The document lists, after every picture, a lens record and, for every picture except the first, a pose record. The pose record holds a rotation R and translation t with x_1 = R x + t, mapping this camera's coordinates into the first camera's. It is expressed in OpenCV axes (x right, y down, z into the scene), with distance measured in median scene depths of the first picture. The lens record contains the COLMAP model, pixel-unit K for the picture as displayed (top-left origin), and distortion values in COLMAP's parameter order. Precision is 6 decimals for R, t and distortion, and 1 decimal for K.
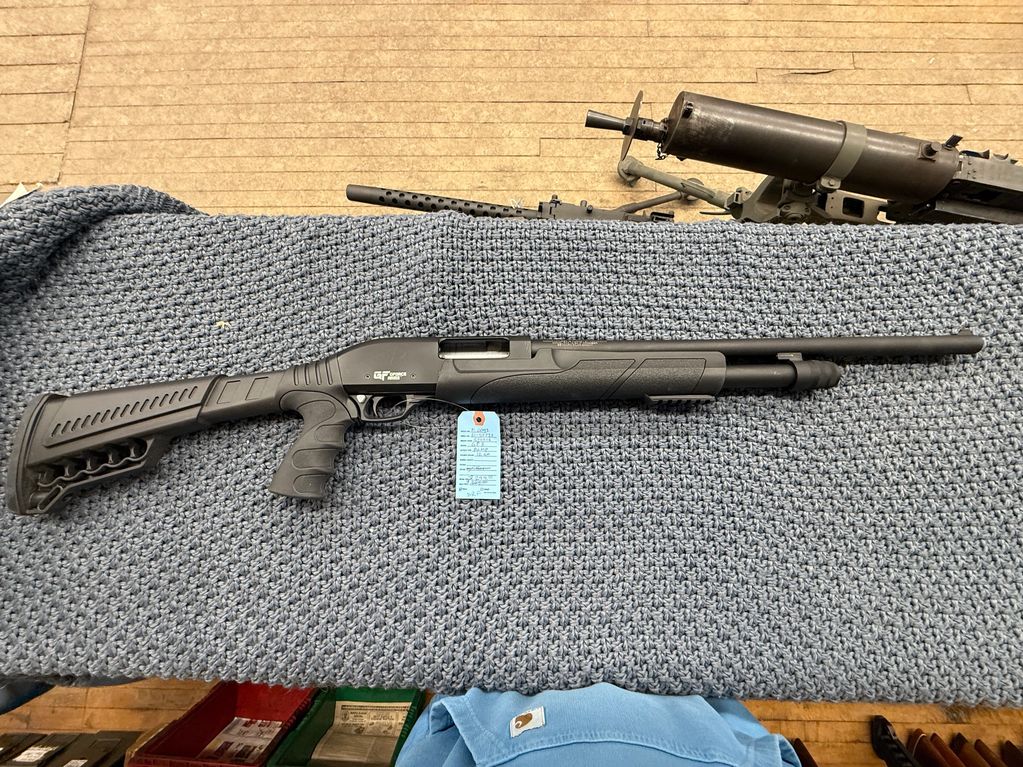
lens RADIAL K [[412.5, 0, 511.5], [0, 412.5, 383.5], [0, 0, 1]] dist [-0.002193, 0.000505]
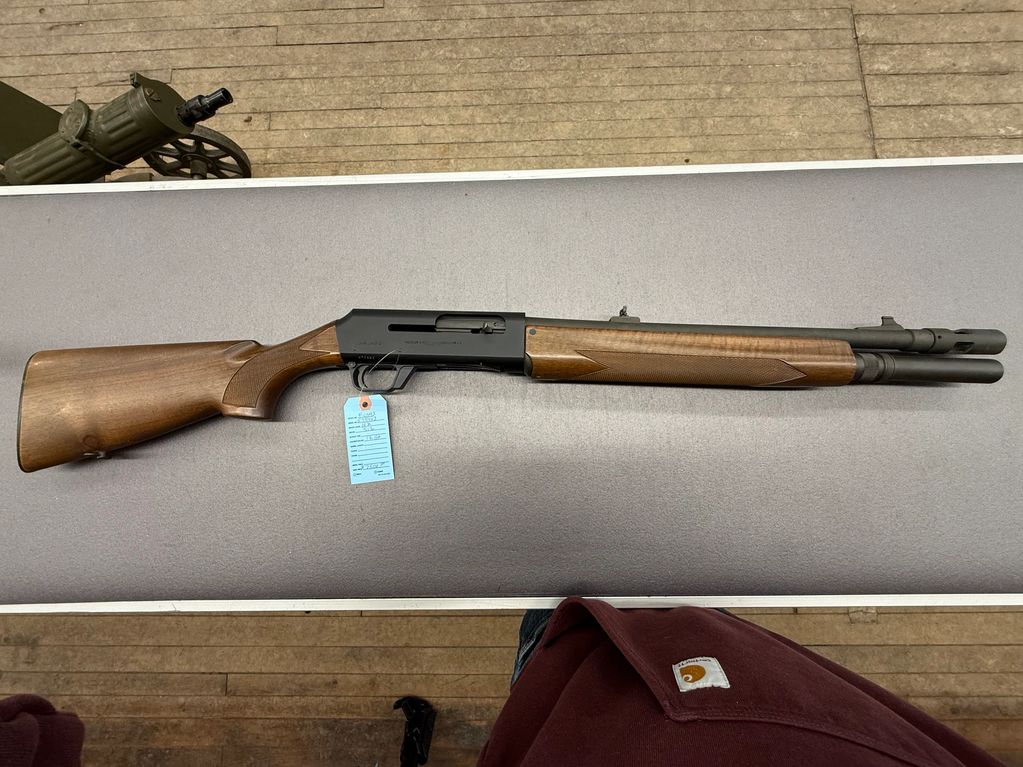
lens RADIAL K [[408.3, 0, 512.3], [0, 408.3, 381.1], [0, 0, 1]] dist [-0.000195, -0.000003]
pose [[-0.999013, 0.029805, 0.032922, -0.888004], [-0.018907, -0.956240, 0.291972, -6.089641], [0.040183, 0.291061, 0.955860, 0.978775]]
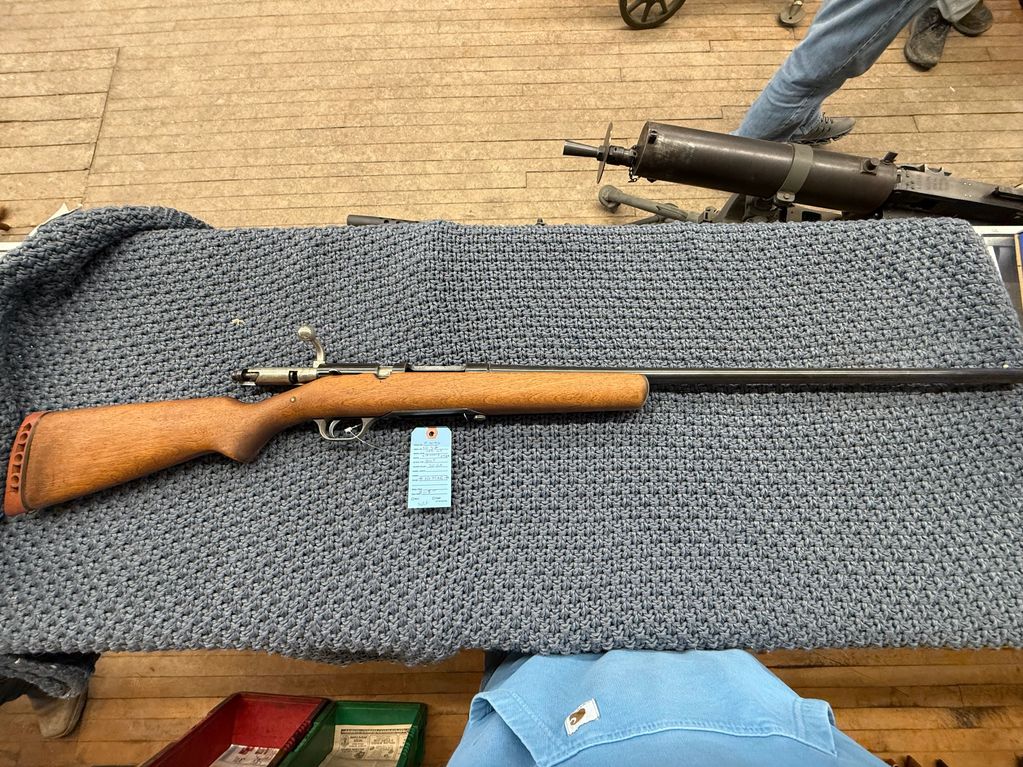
lens RADIAL K [[409.0, 0, 511.5], [0, 409.0, 381.1], [0, 0, 1]] dist [-0.000745, 0.000056]
pose [[0.999550, -0.029379, 0.006058, 0.027390], [0.029769, 0.996373, -0.079712, 0.122111], [-0.003694, 0.079856, 0.996800, -0.089275]]
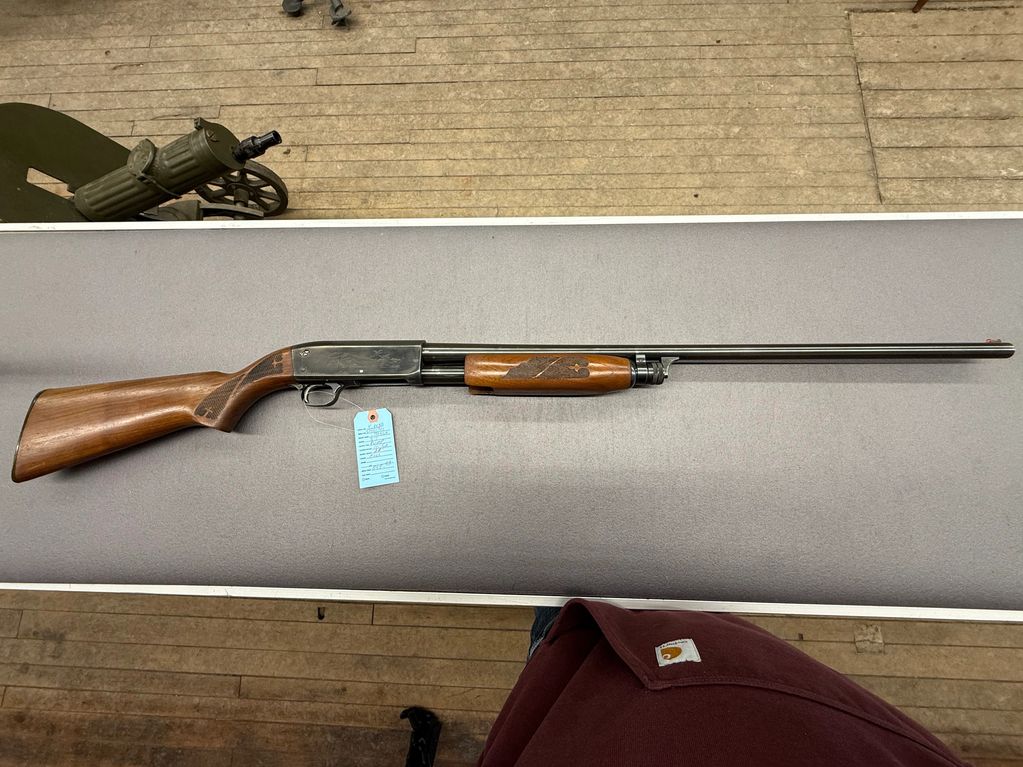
lens RADIAL K [[407.6, 0, 512.0], [0, 407.6, 381.0], [0, 0, 1]] dist [-0.000239, 0.000126]
pose [[-0.998360, 0.003883, 0.057122, -0.871391], [0.015511, -0.942043, 0.335134, -6.122471], [0.055113, 0.335471, 0.940437, 0.853723]]
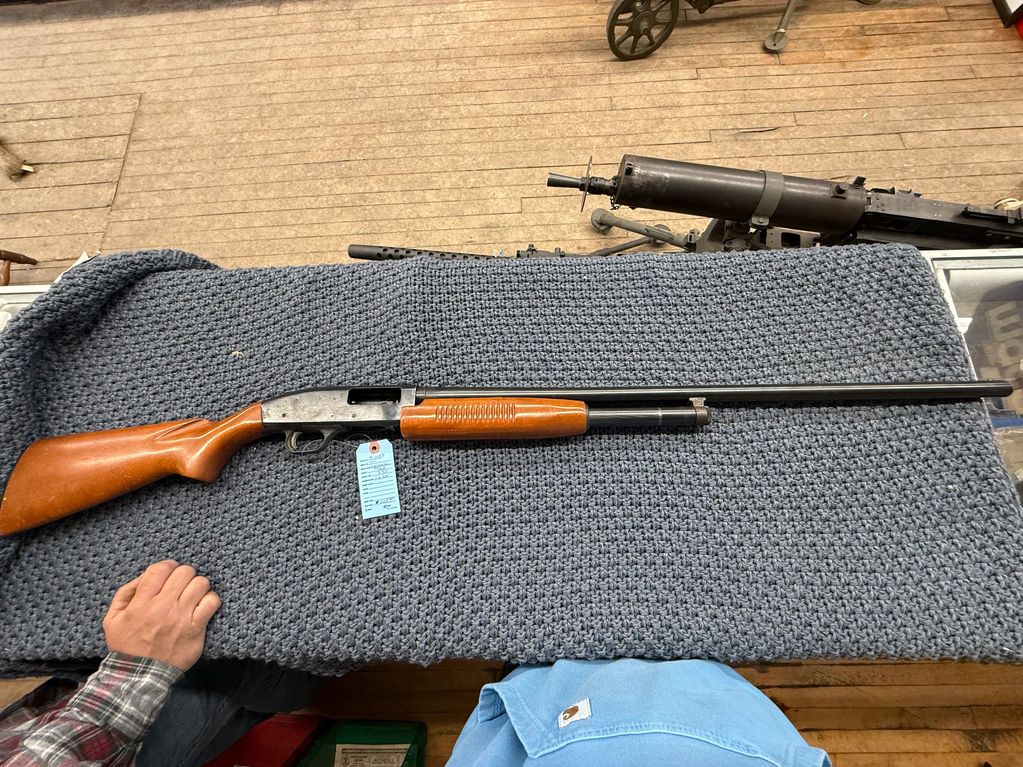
lens RADIAL K [[409.5, 0, 511.0], [0, 409.5, 380.9], [0, 0, 1]] dist [-0.000889, 0.000020]
pose [[0.998838, -0.045441, -0.016083, 0.122748], [0.043194, 0.991856, -0.119820, 0.113213], [0.021396, 0.118986, 0.992665, -0.173052]]
